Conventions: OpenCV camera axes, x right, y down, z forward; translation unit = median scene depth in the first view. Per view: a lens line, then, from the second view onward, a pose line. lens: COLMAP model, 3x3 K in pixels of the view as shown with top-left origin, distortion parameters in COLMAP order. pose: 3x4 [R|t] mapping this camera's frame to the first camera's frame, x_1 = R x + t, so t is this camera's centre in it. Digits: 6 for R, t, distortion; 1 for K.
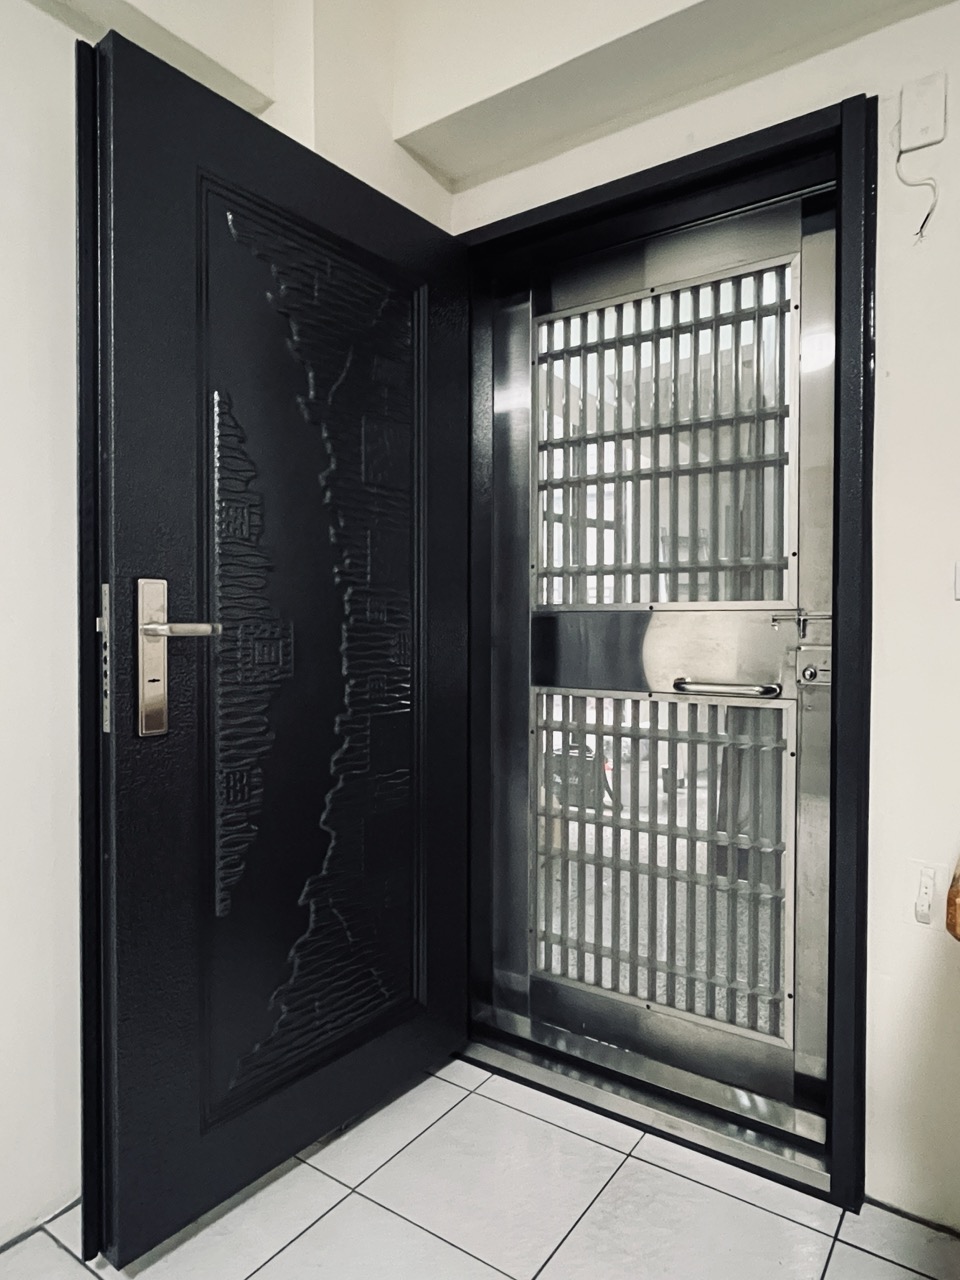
lens RADIAL K [[815.8, 0, 477.3], [0, 815.8, 636.9], [0, 0, 1]] dist [-0.001512, 0.003318]
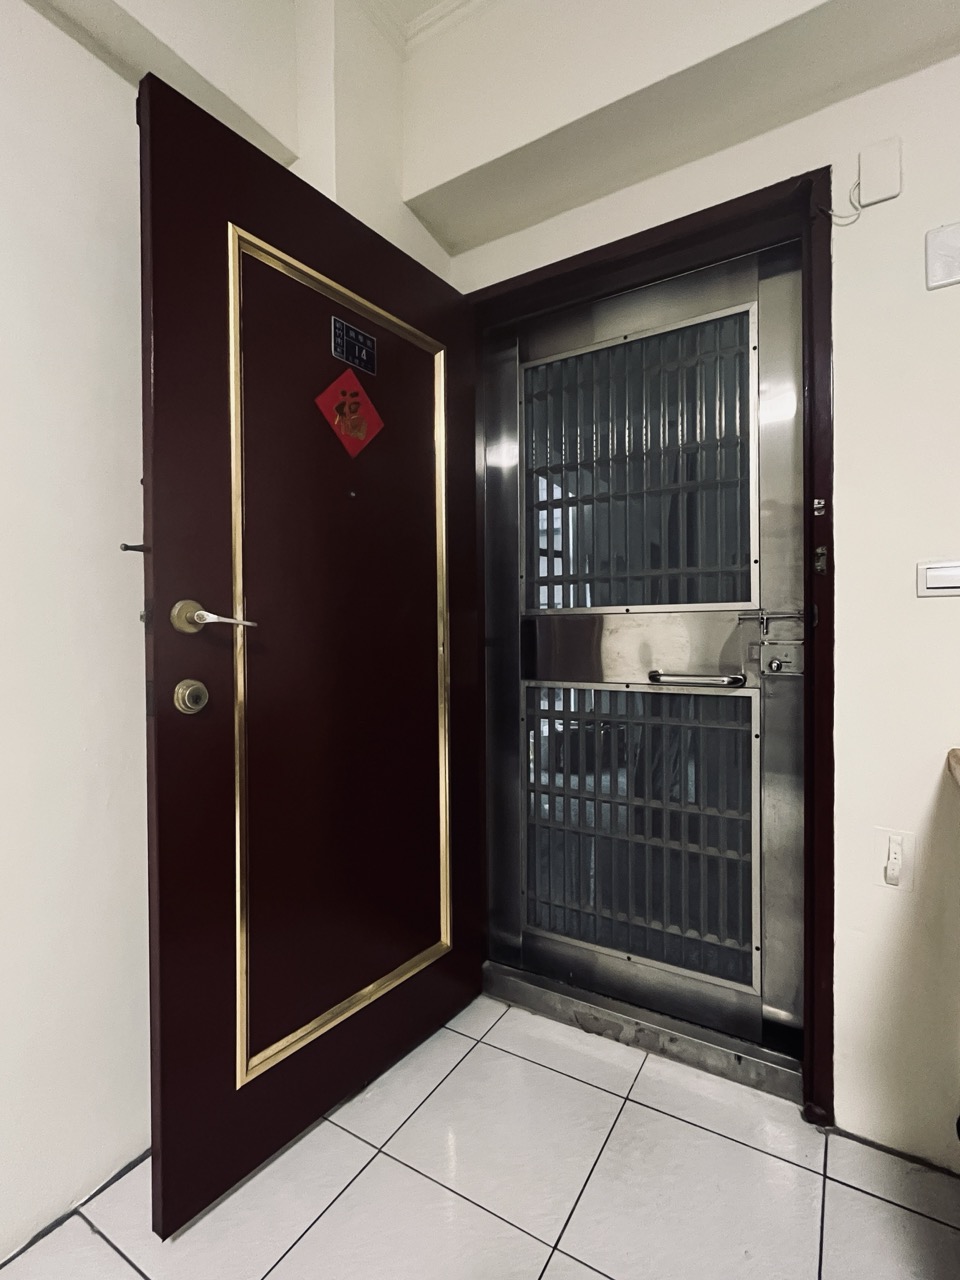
lens RADIAL K [[581.5, 0, 452.1], [0, 581.5, 645.7], [0, 0, 1]] dist [0.000296, -0.000607]
pose [[0.998165, -0.004425, 0.060387, -0.092606], [0.005308, 0.999881, -0.014469, 0.026591], [-0.060316, 0.014763, 0.998070, 0.206230]]
